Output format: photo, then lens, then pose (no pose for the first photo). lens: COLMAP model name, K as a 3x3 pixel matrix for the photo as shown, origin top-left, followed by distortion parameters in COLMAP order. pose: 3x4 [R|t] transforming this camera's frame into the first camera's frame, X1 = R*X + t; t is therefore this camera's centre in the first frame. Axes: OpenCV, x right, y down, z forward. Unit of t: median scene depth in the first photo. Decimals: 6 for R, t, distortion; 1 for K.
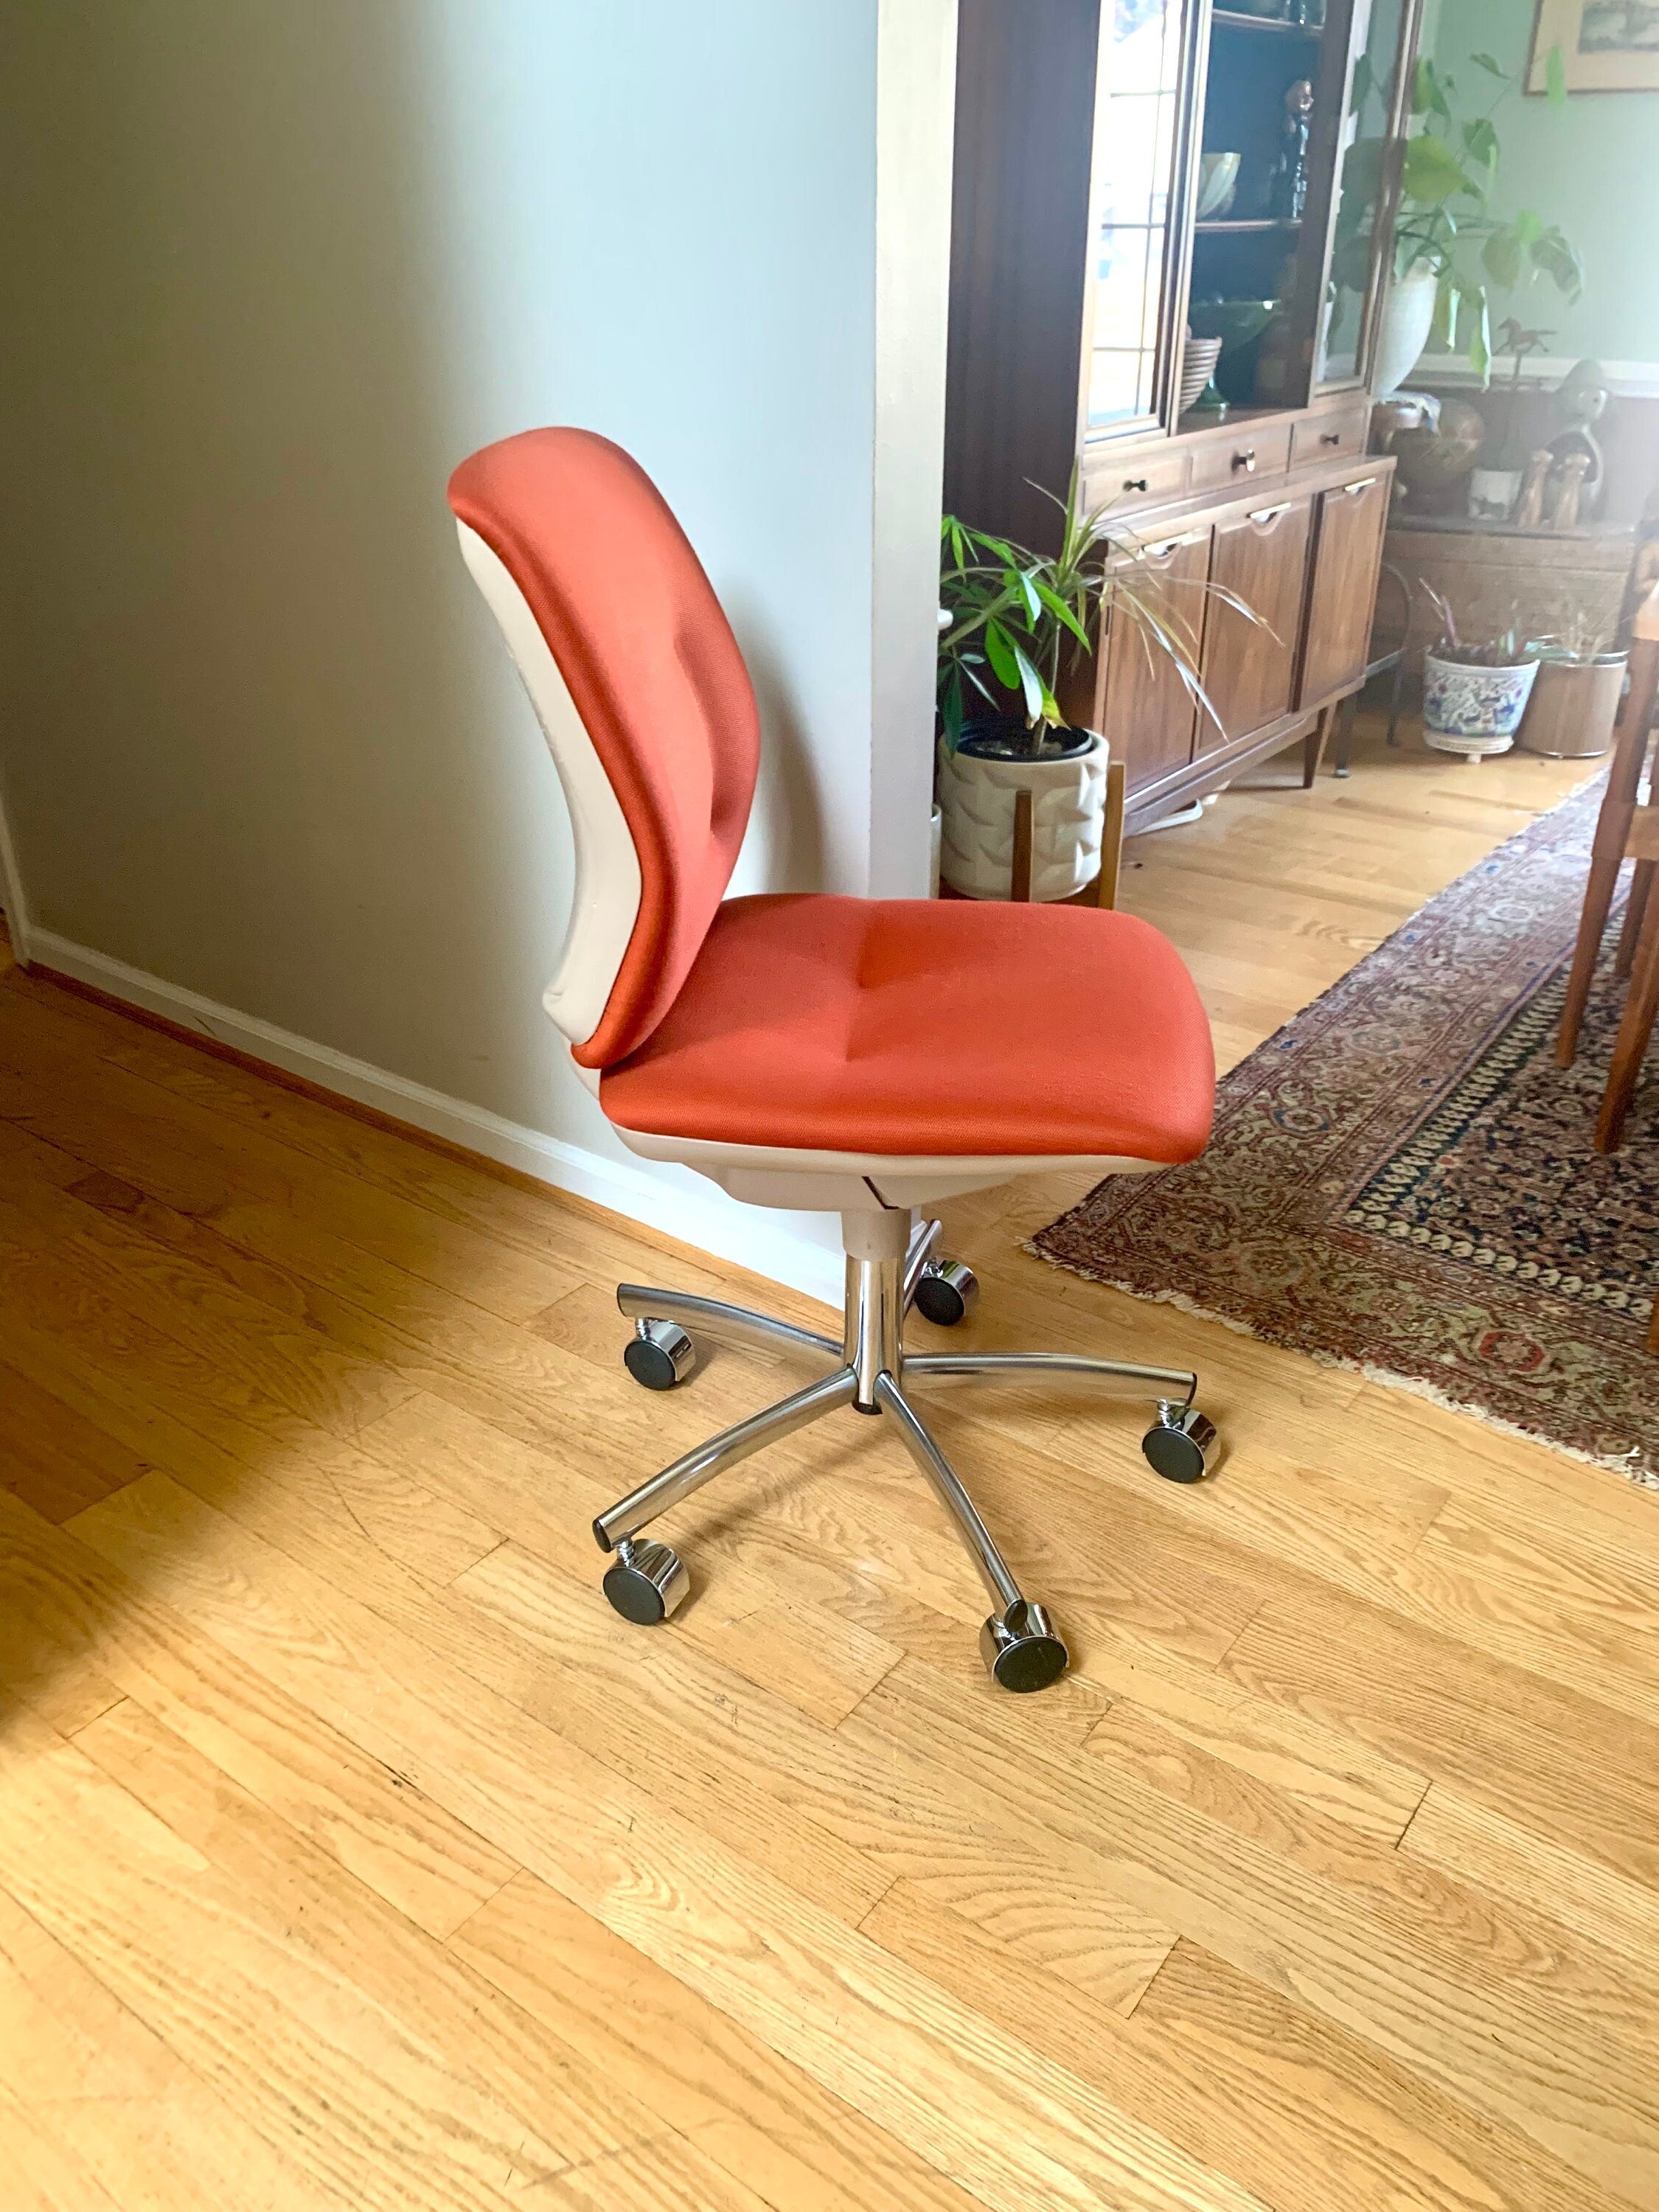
lens RADIAL K [[1681.7, 0, 822.8], [0, 1681.7, 1103.8], [0, 0, 1]] dist [0.020651, -0.024379]
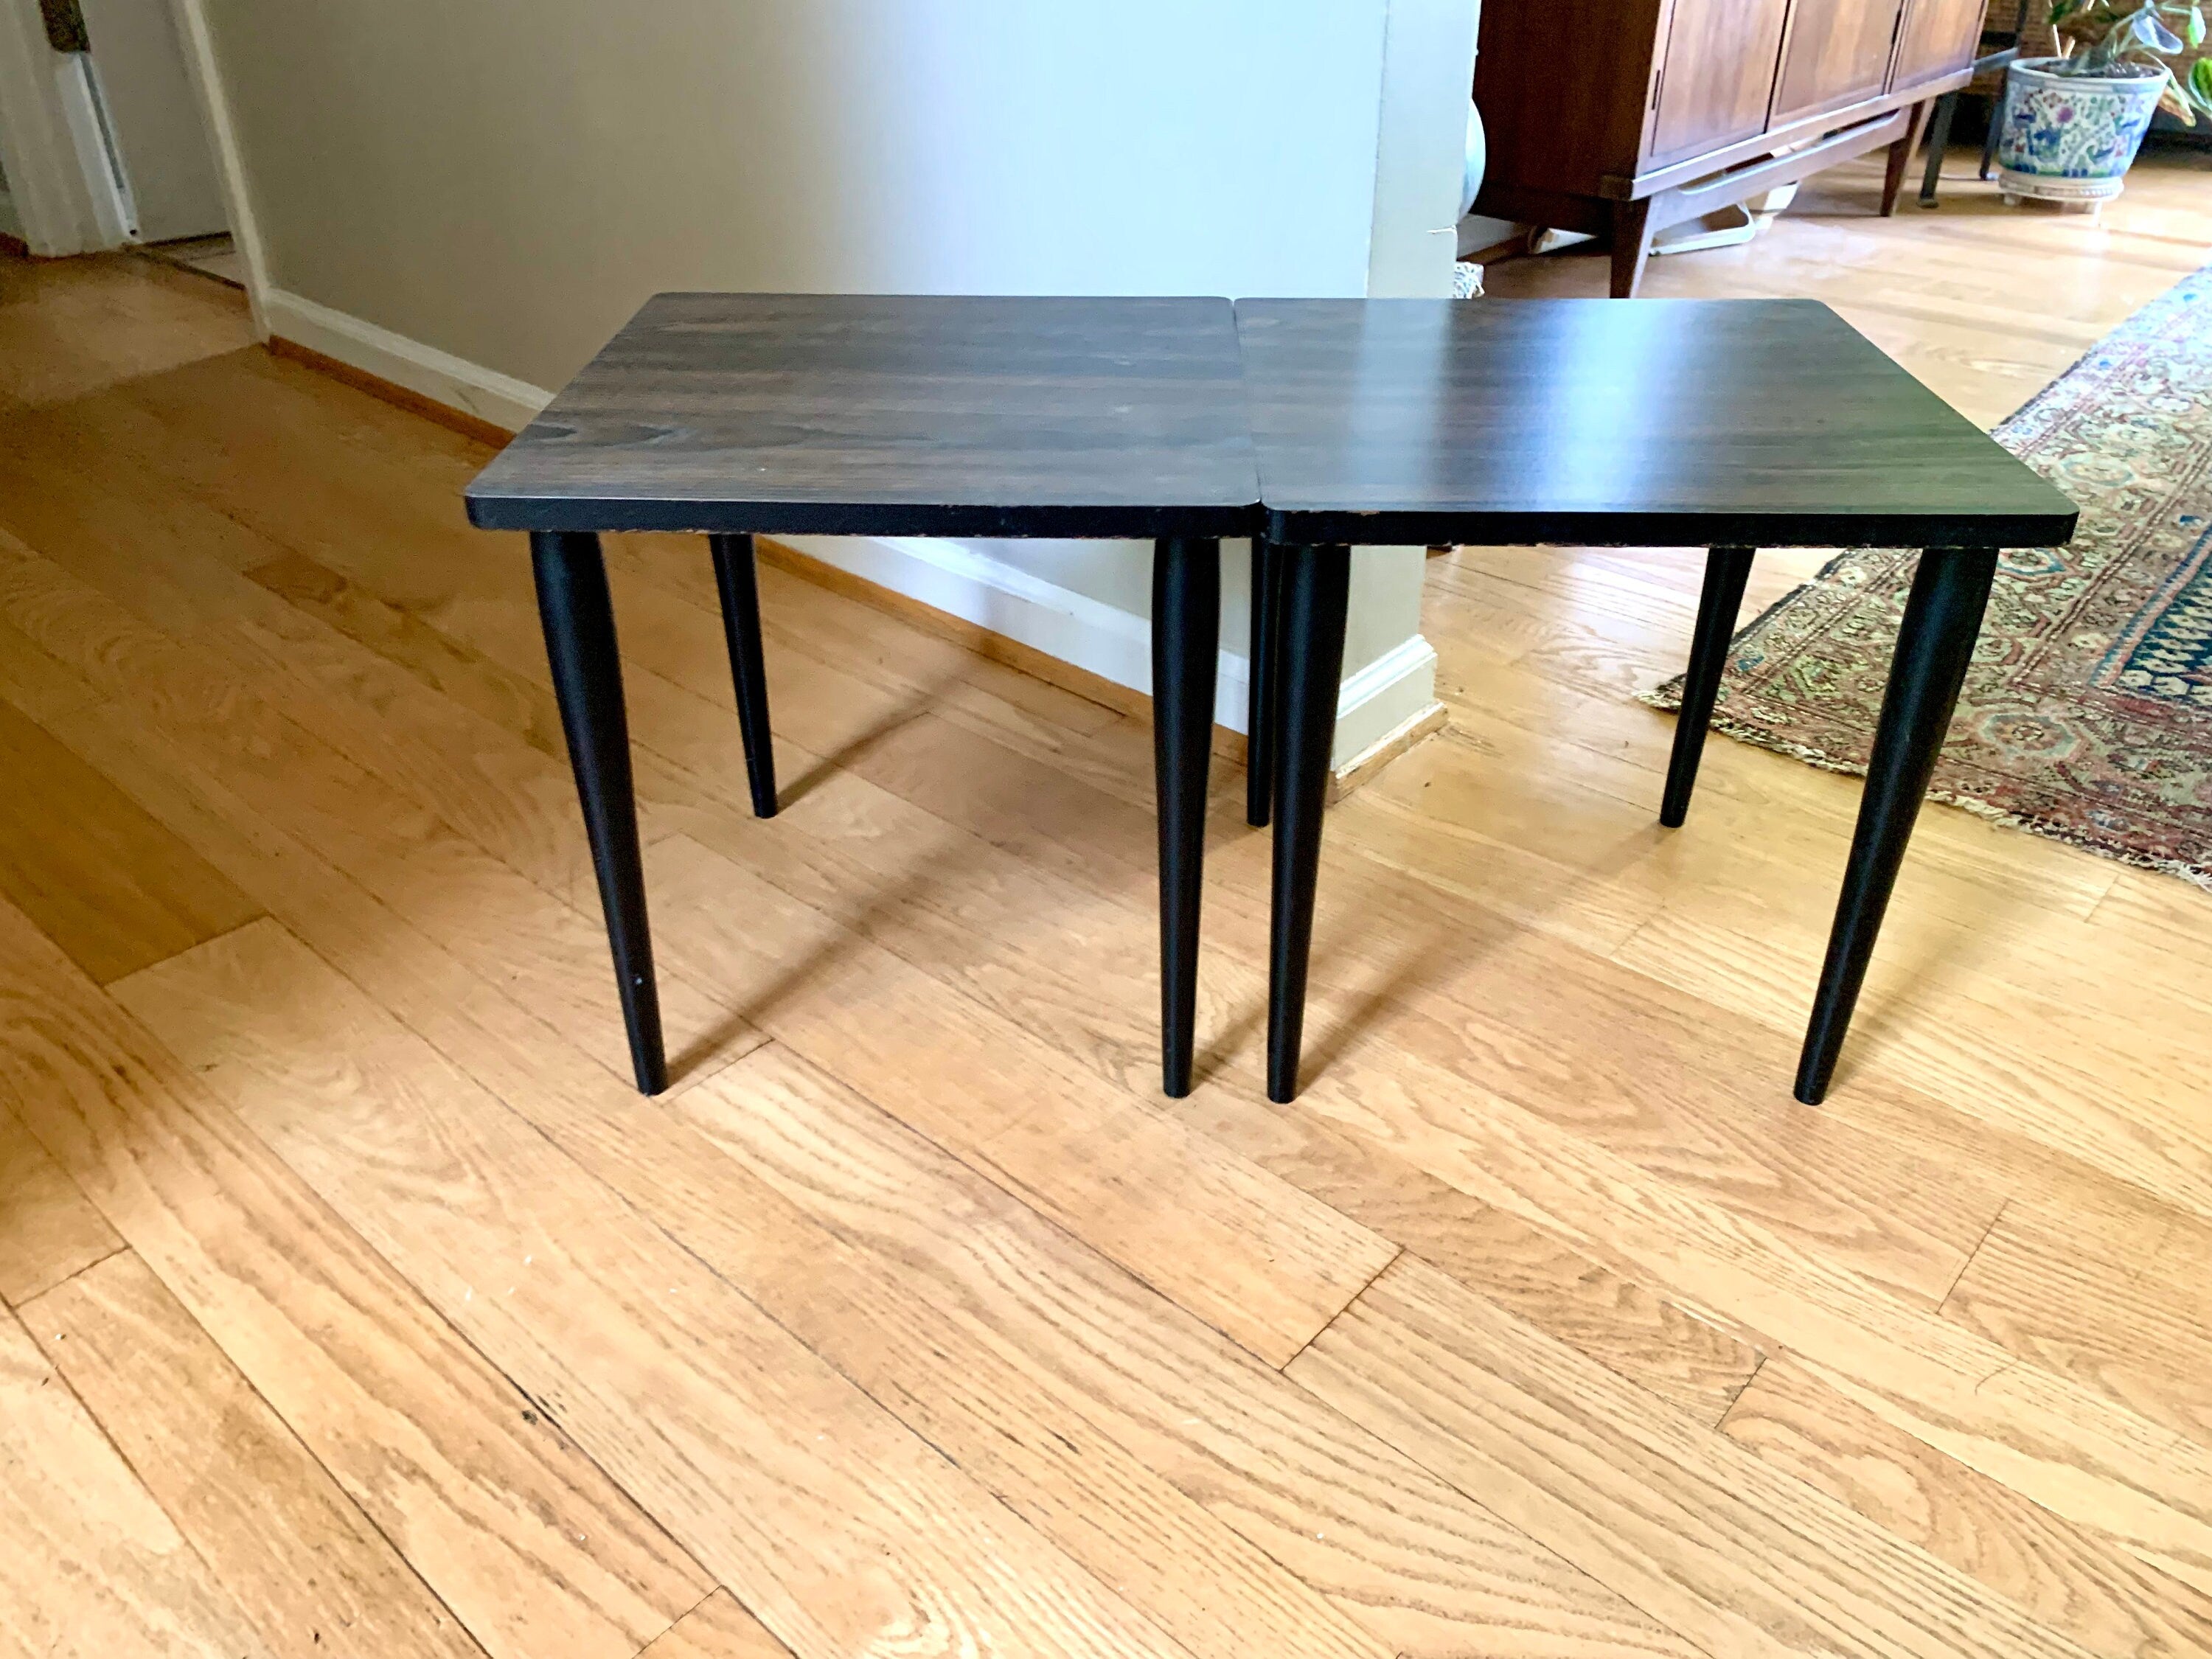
lens RADIAL K [[1681.7, 0, 1123.1], [0, 1681.7, 848.5], [0, 0, 1]] dist [0.020651, -0.024379]
pose [[0.996995, 0.043539, -0.064078, -0.015598], [-0.037758, 0.995332, 0.088821, 0.123542], [0.067646, -0.086134, 0.993984, 0.378056]]
